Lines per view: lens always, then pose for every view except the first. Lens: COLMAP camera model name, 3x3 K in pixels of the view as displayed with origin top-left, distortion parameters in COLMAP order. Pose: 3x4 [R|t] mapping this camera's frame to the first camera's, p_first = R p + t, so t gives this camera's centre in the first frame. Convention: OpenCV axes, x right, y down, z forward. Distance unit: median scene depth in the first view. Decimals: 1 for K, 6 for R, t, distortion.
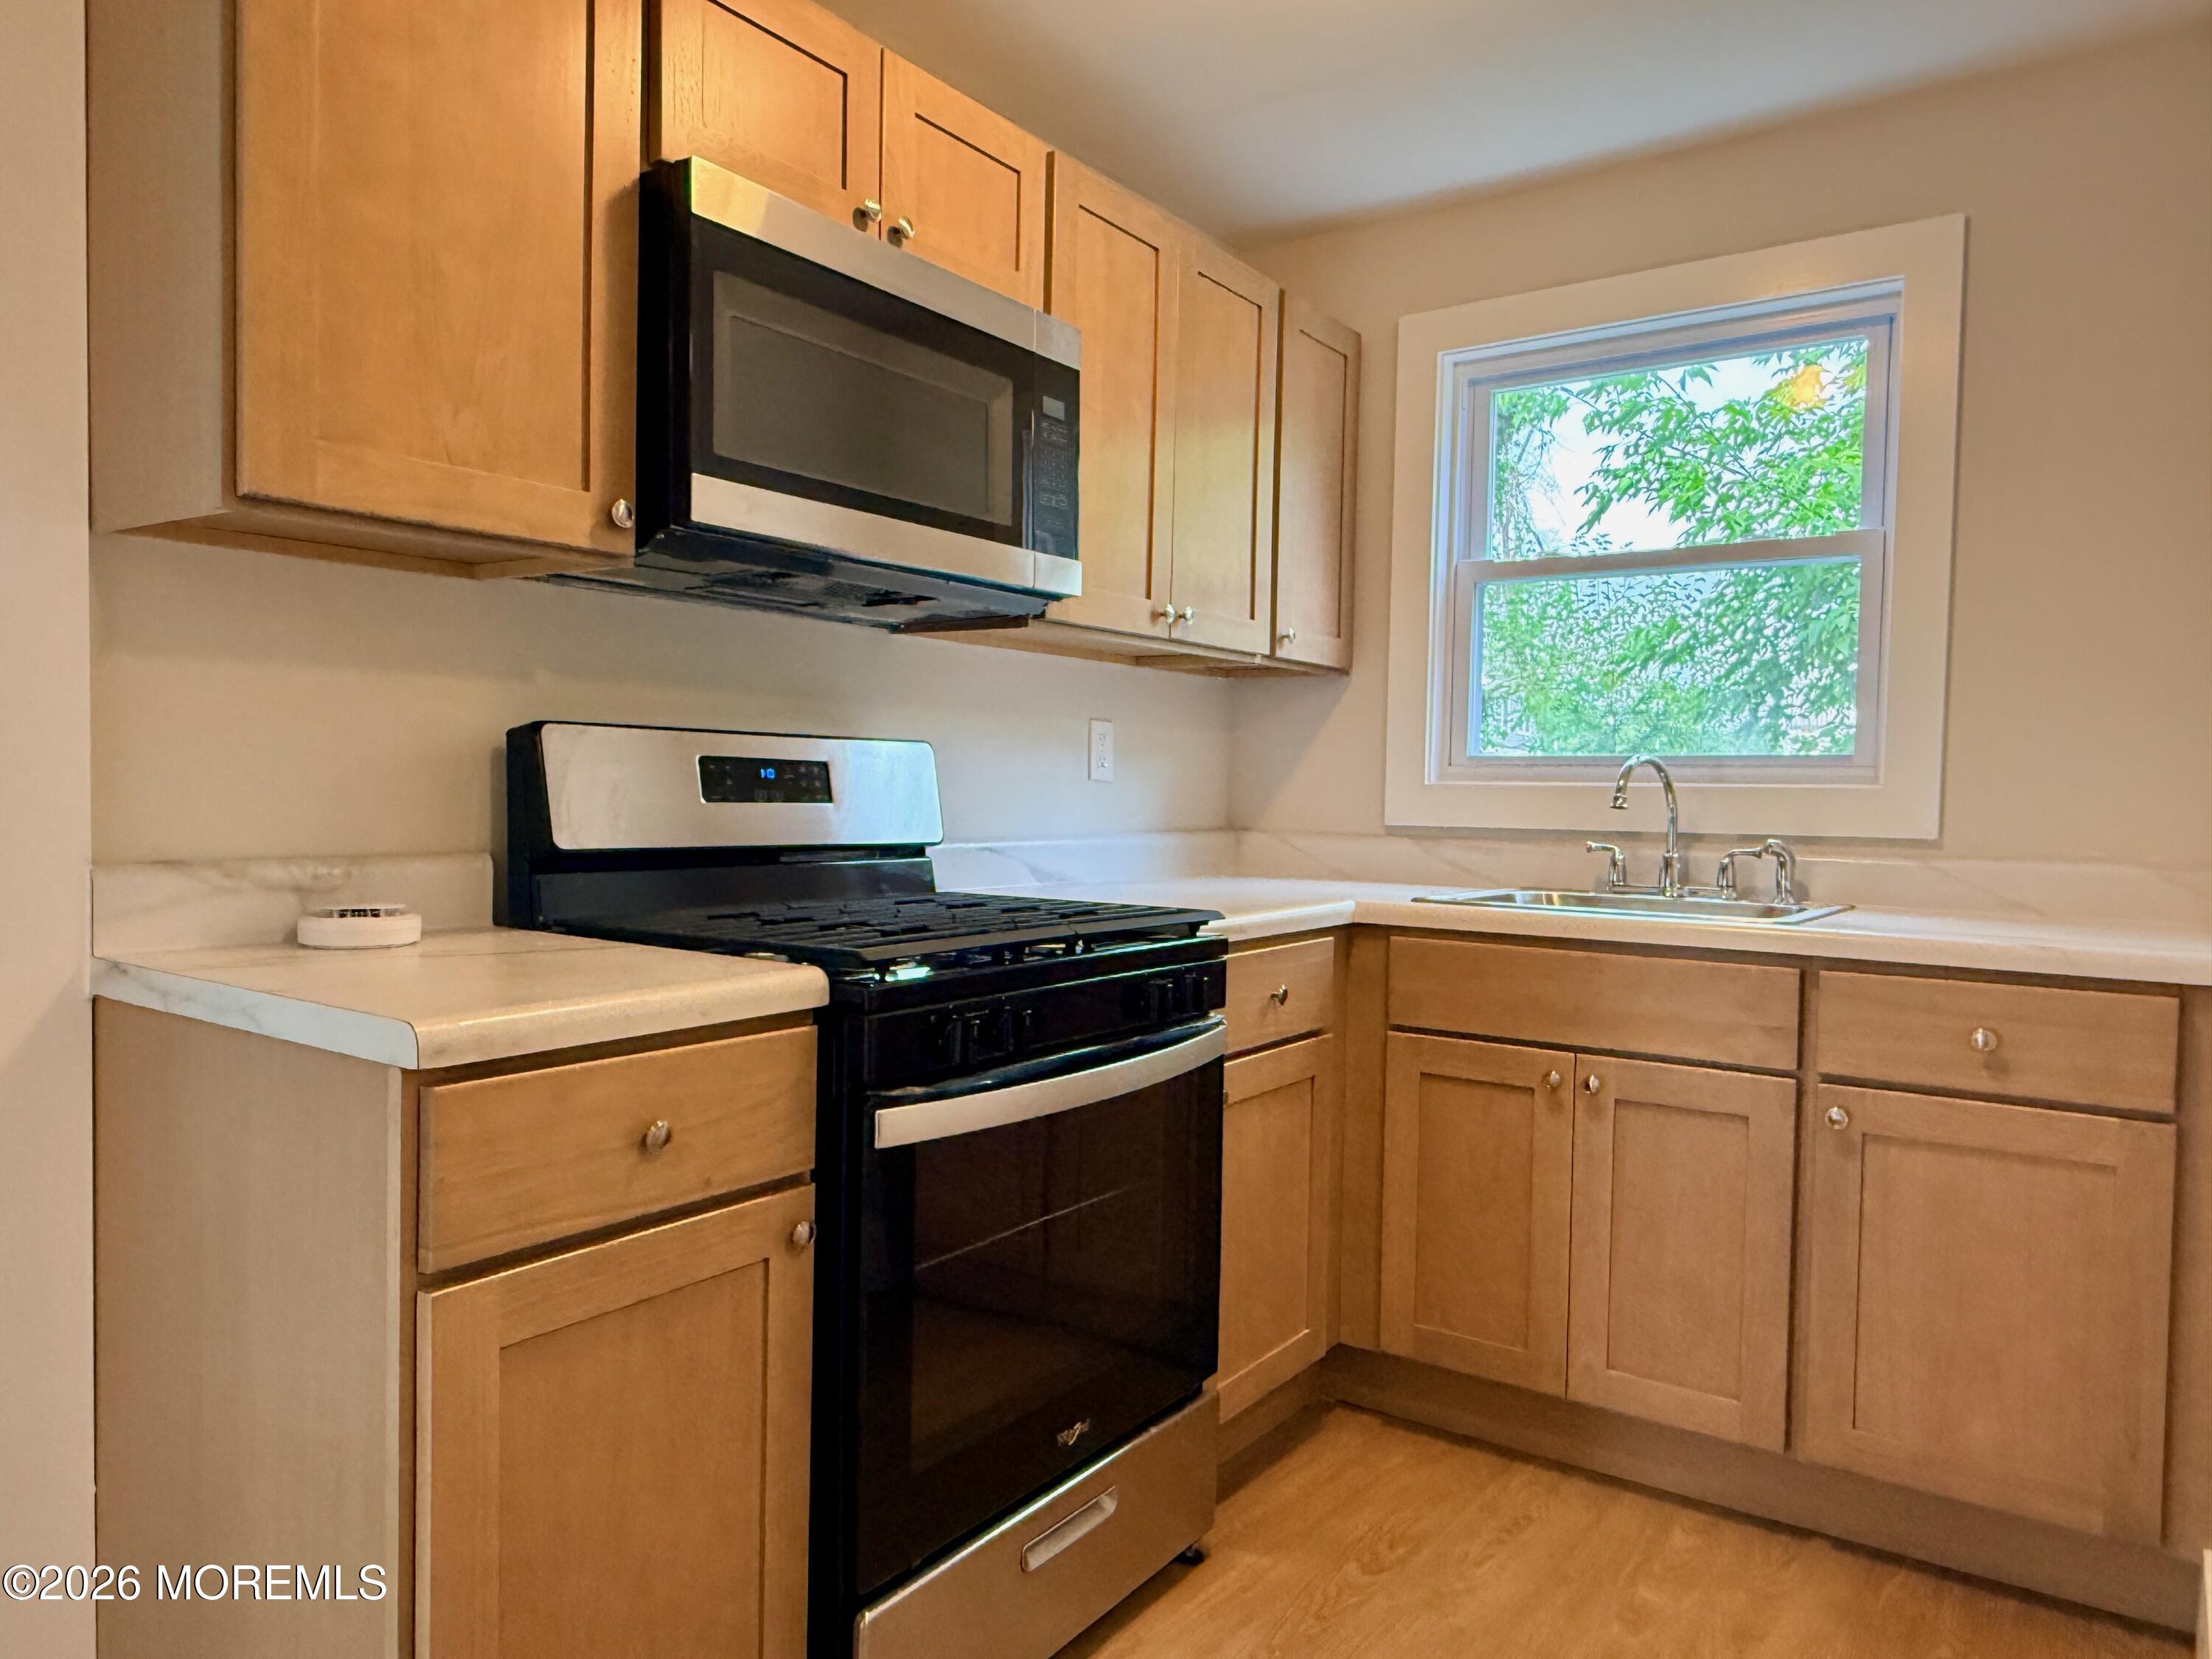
lens RADIAL K [[1481.6, 0, 1105.4], [0, 1481.6, 830.7], [0, 0, 1]] dist [-0.010036, 0.001405]
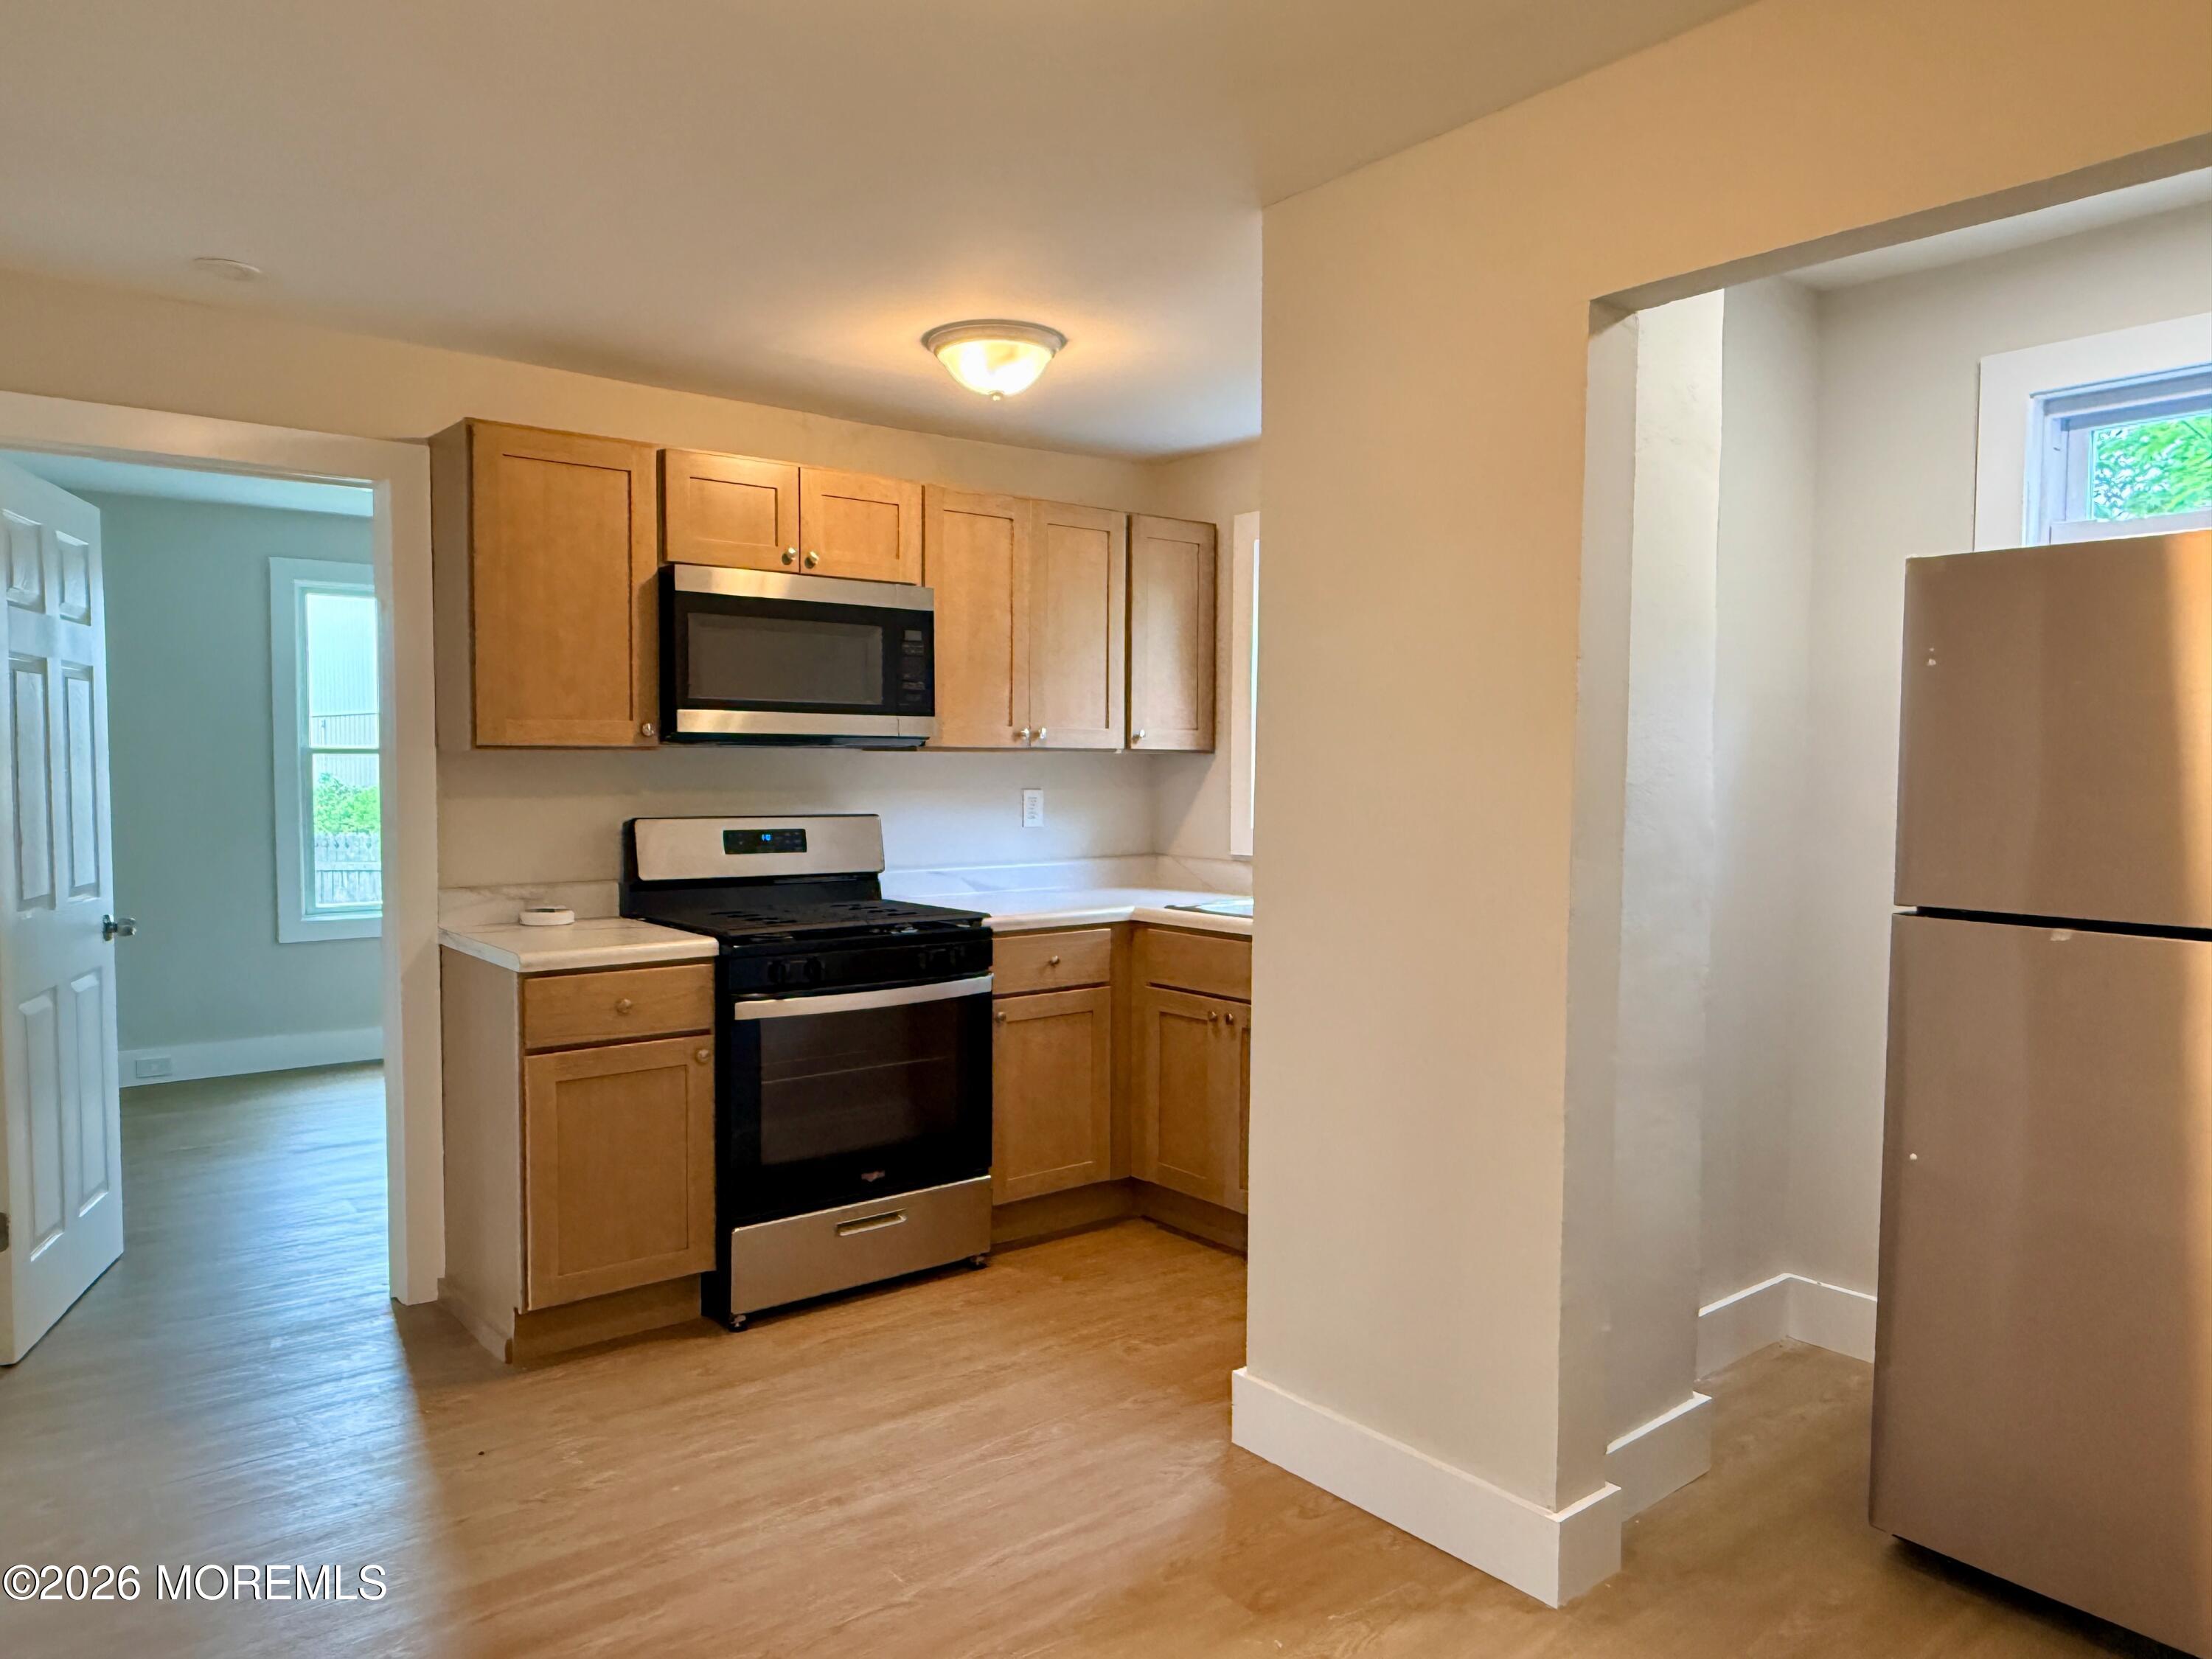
lens RADIAL K [[1481.6, 0, 1106.3], [0, 1481.6, 832.9], [0, 0, 1]] dist [-0.010036, 0.001405]
pose [[0.962541, -0.000266, -0.271135, 0.776329], [0.003633, 0.999922, 0.011914, -0.071886], [0.271111, -0.012452, 0.962468, -0.781478]]
